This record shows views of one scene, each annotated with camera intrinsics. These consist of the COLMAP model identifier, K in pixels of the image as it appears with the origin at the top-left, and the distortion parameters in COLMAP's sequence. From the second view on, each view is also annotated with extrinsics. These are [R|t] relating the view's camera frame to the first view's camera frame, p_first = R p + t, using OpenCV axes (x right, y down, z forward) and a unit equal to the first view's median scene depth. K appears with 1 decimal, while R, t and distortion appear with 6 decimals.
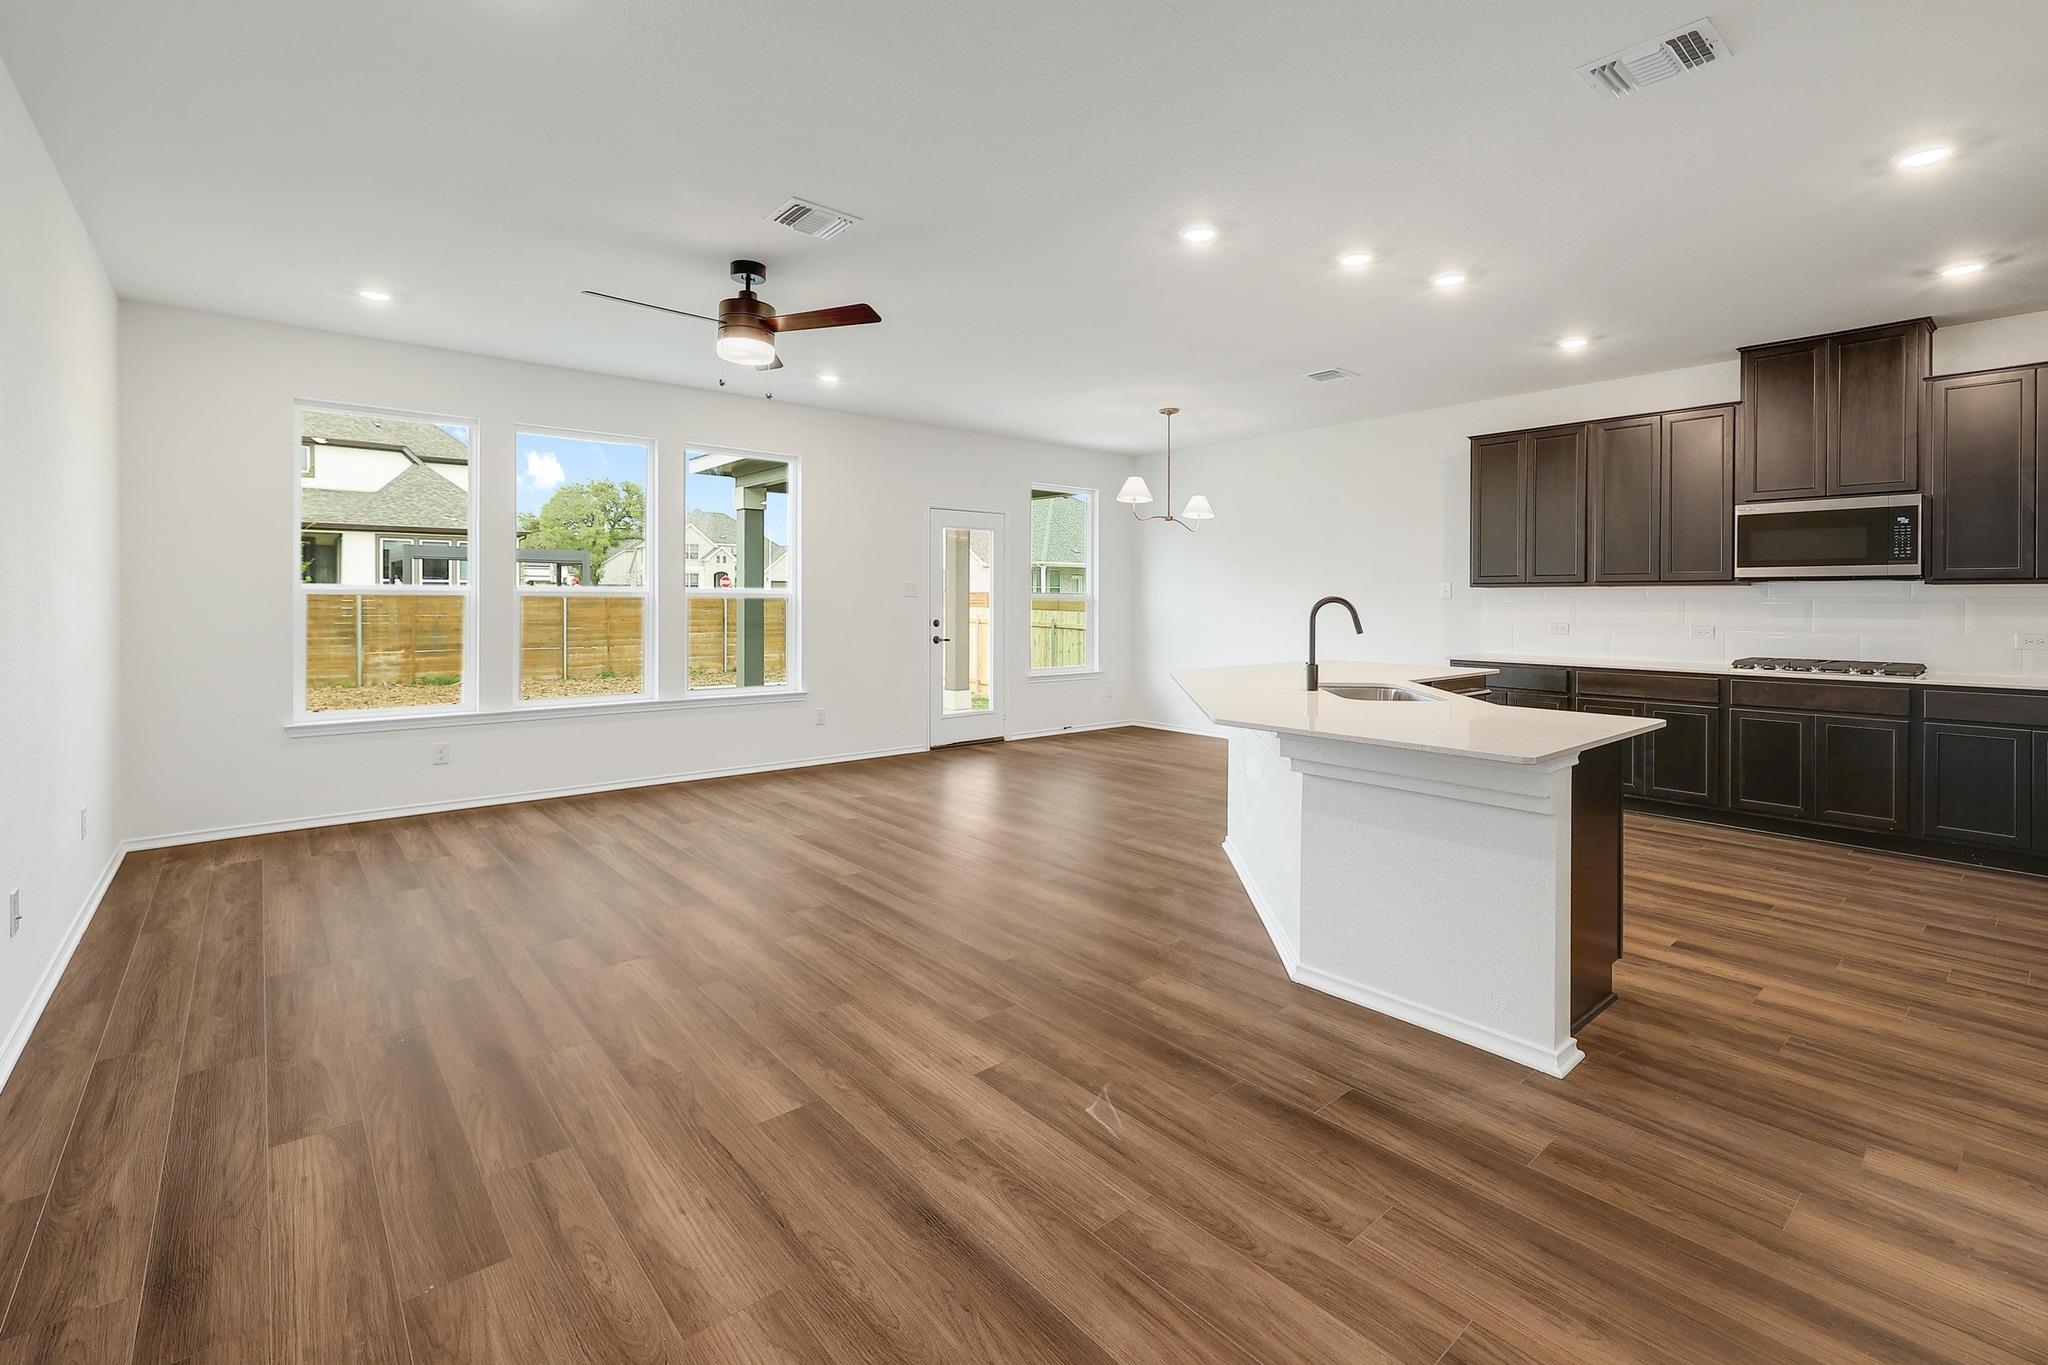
lens RADIAL K [[903.1, 0, 1018.8], [0, 903.1, 606.6], [0, 0, 1]] dist [0.000383, -0.000738]
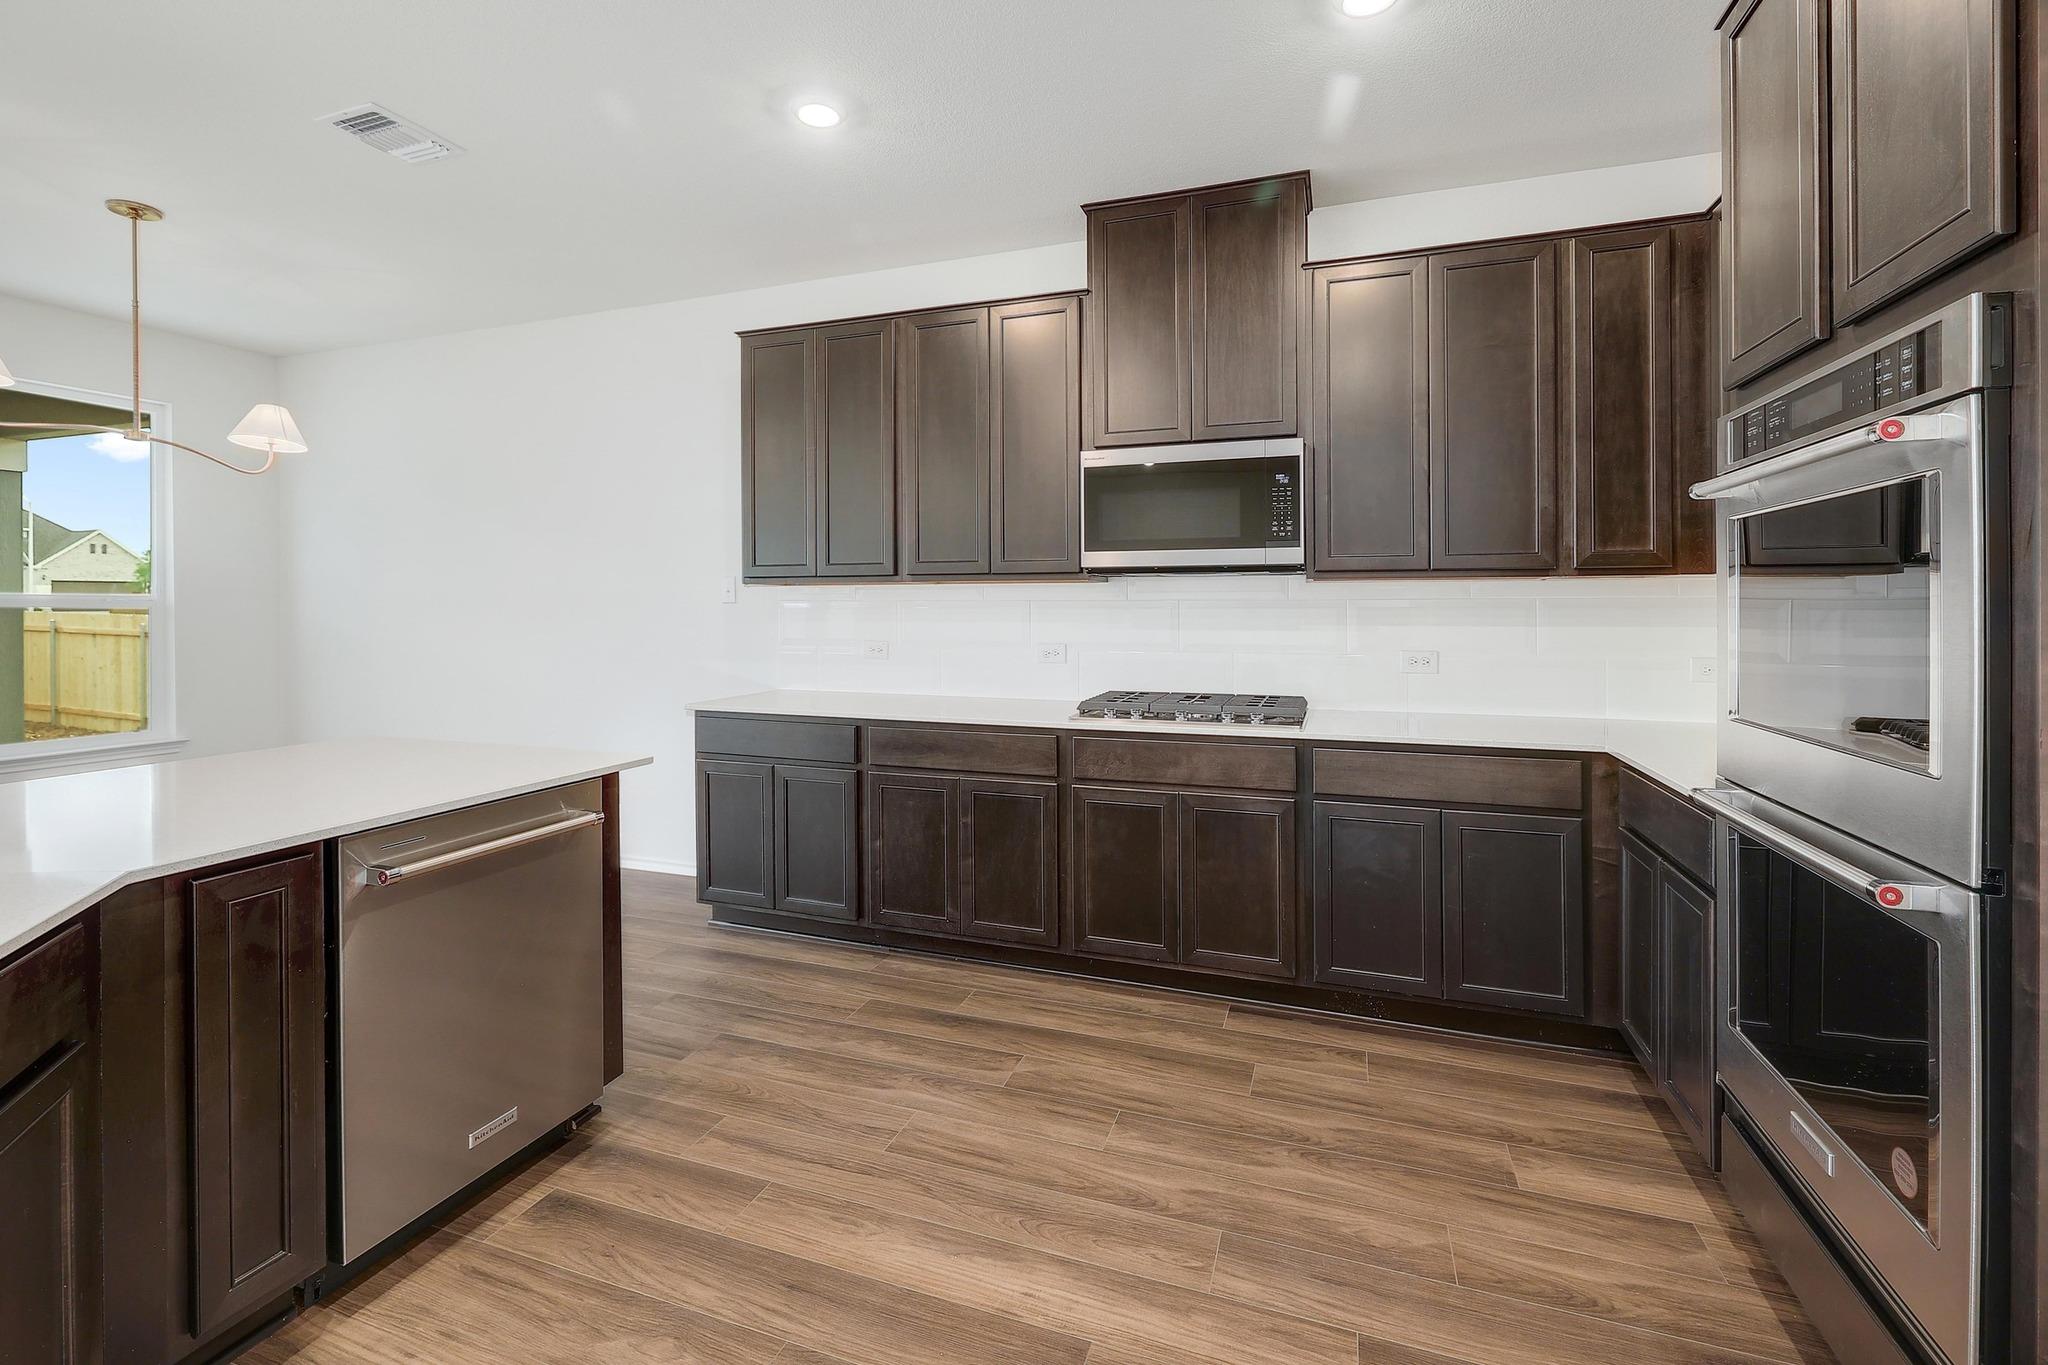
lens RADIAL K [[903.1, 0, 1017.2], [0, 903.1, 600.4], [0, 0, 1]] dist [0.000383, -0.000738]
pose [[0.867324, -0.002874, 0.497736, 0.458850], [0.008562, 0.999922, -0.009147, -0.004121], [-0.497671, 0.012195, 0.867280, 0.497682]]
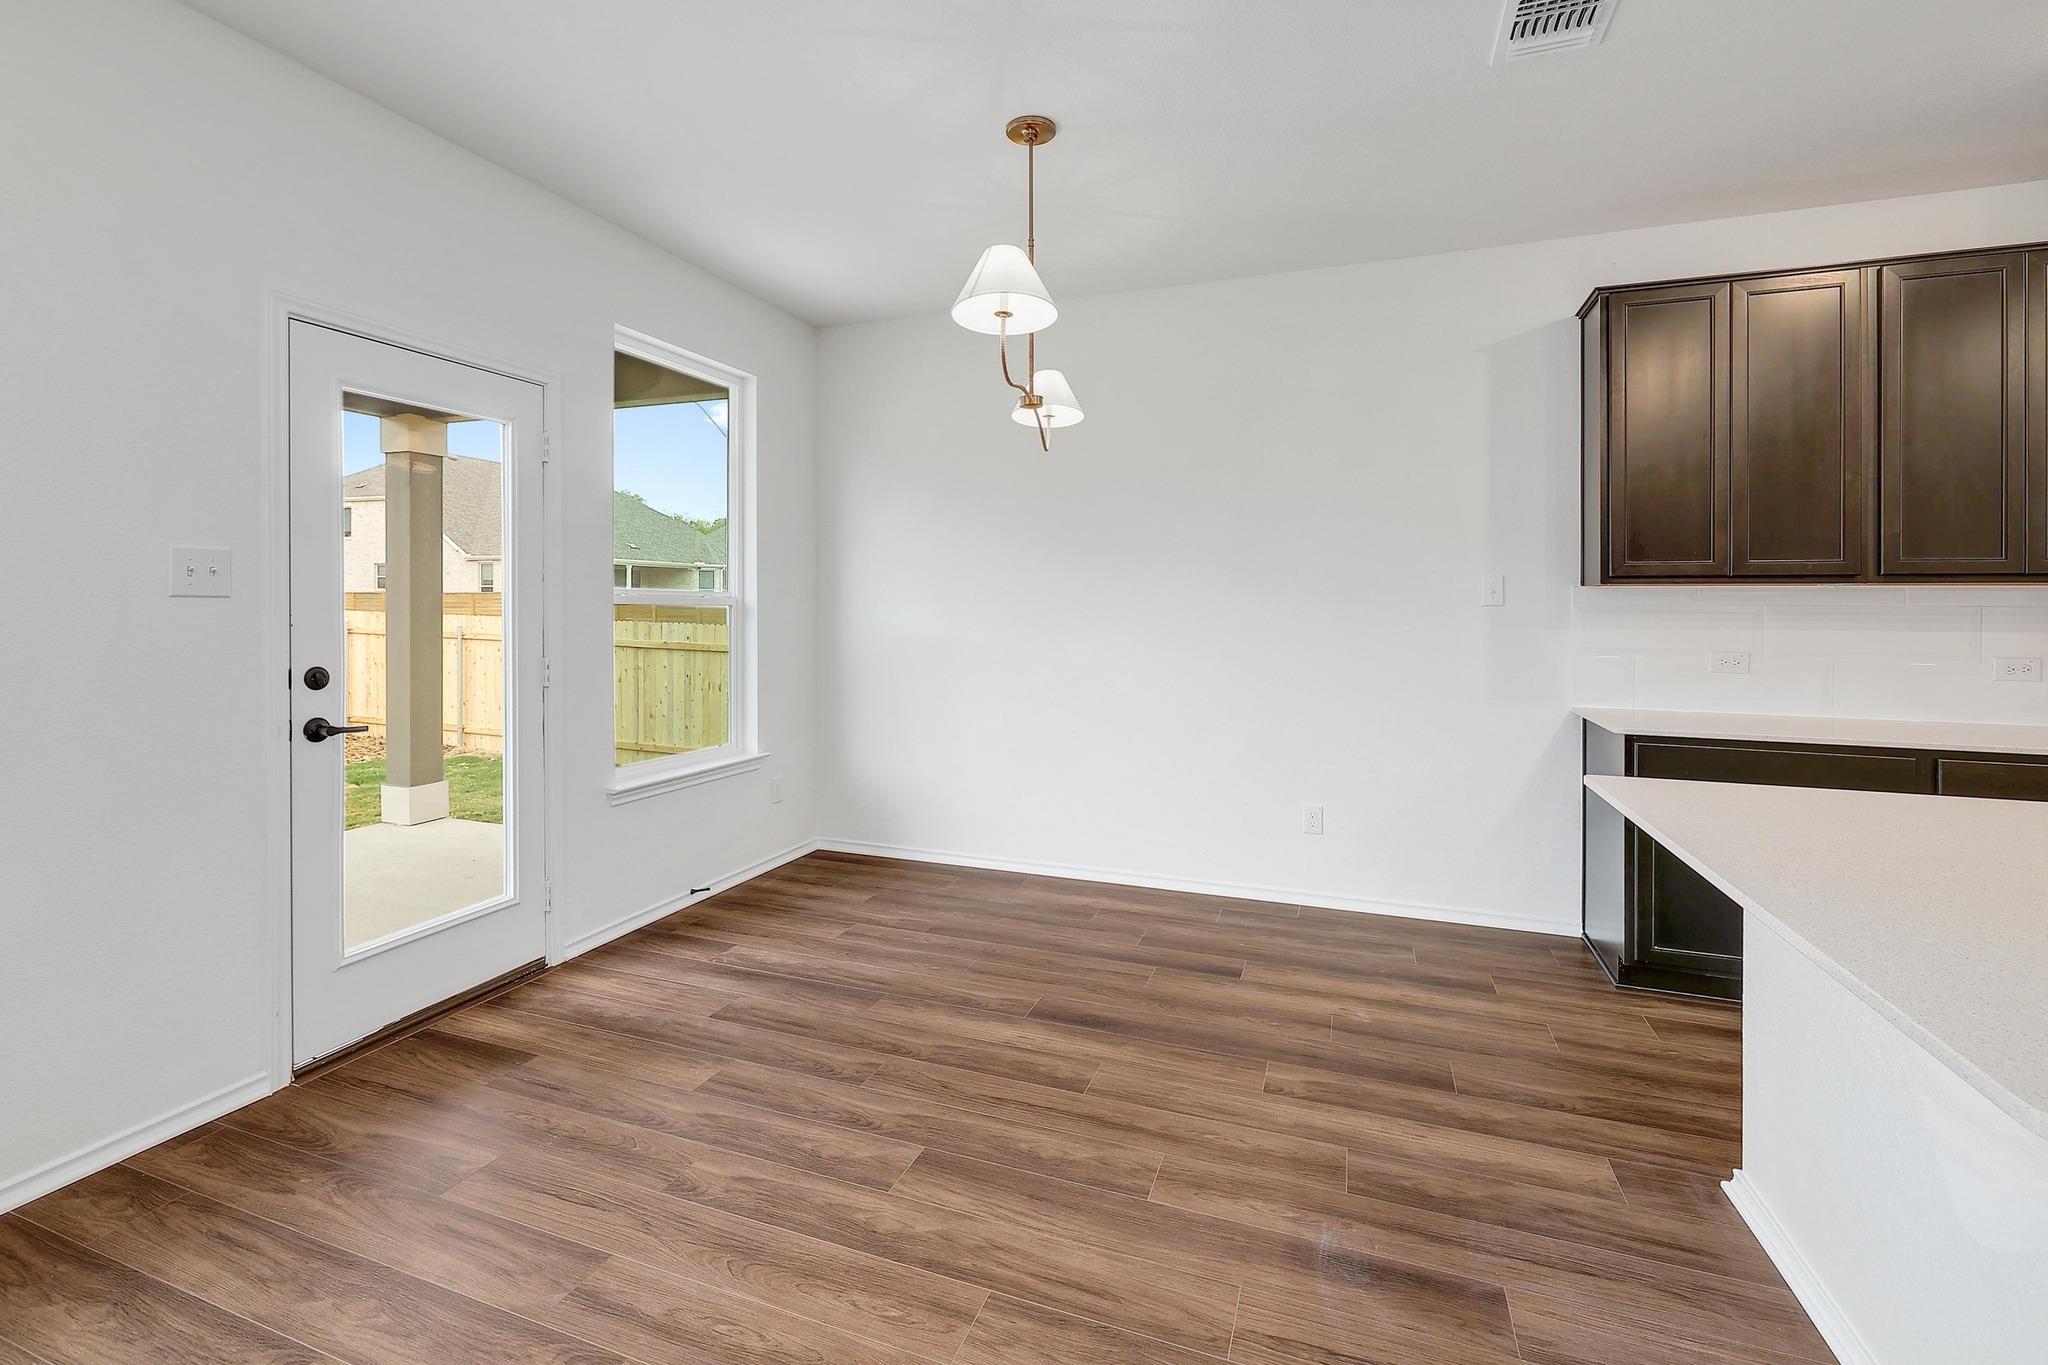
lens RADIAL K [[903.1, 0, 1014.2], [0, 903.1, 602.6], [0, 0, 1]] dist [0.000383, -0.000738]
pose [[0.873955, 0.001947, 0.486002, -0.046916], [0.001435, 0.999977, -0.006586, -0.009888], [-0.486004, 0.006453, 0.873933, 0.917351]]
